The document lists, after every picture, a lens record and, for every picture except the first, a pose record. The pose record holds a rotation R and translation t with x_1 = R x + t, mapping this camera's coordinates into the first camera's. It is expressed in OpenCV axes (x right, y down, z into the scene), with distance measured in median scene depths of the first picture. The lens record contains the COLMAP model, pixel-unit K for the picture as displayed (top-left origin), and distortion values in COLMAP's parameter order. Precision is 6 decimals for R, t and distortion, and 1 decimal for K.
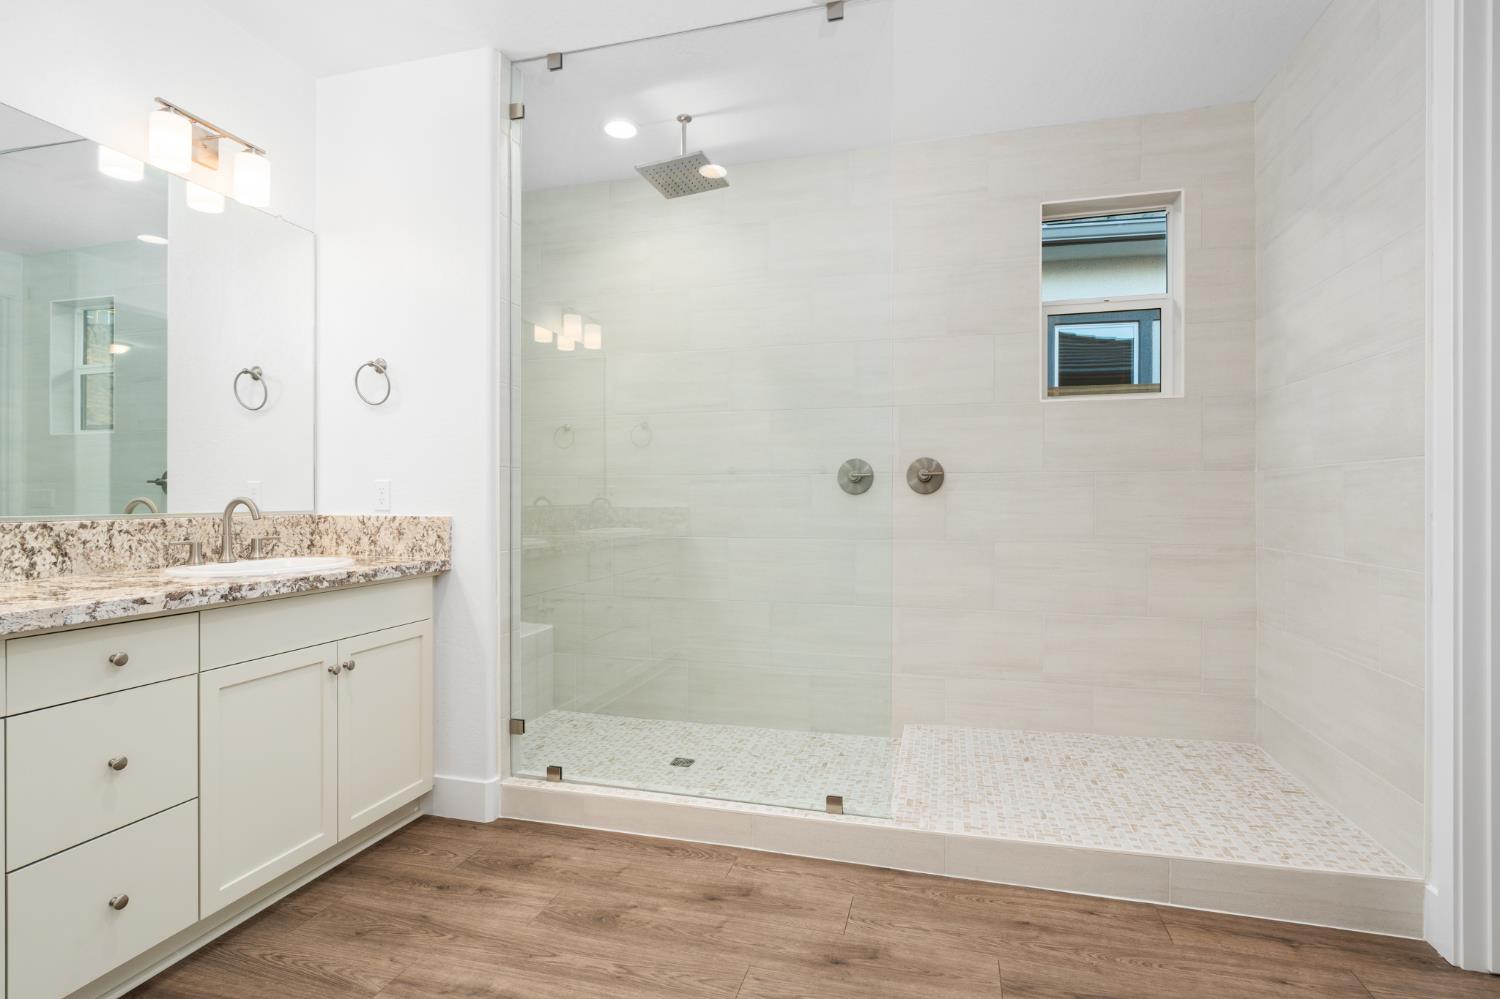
lens RADIAL K [[721.3, 0, 752.1], [0, 721.3, 498.6], [0, 0, 1]] dist [0.000462, -0.000006]
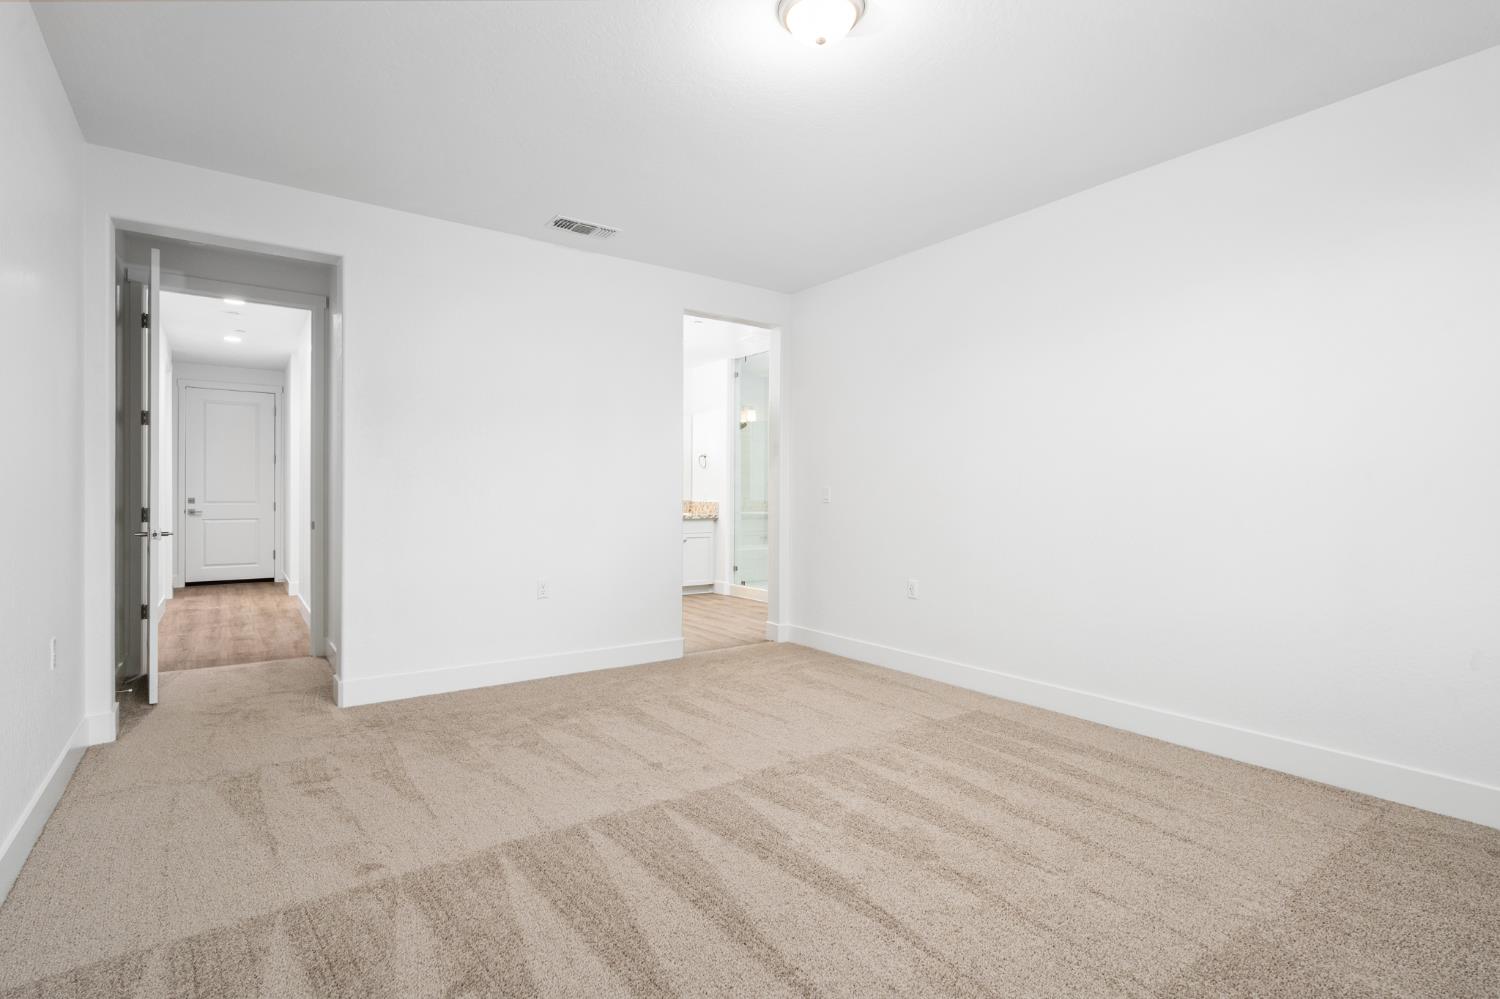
lens RADIAL K [[721.3, 0, 748.9], [0, 721.3, 496.5], [0, 0, 1]] dist [0.000462, -0.000006]
pose [[0.774420, 0.007277, -0.632630, 1.760903], [-0.006341, 0.999973, 0.003740, -0.013579], [0.632640, 0.001115, 0.774446, -1.452304]]
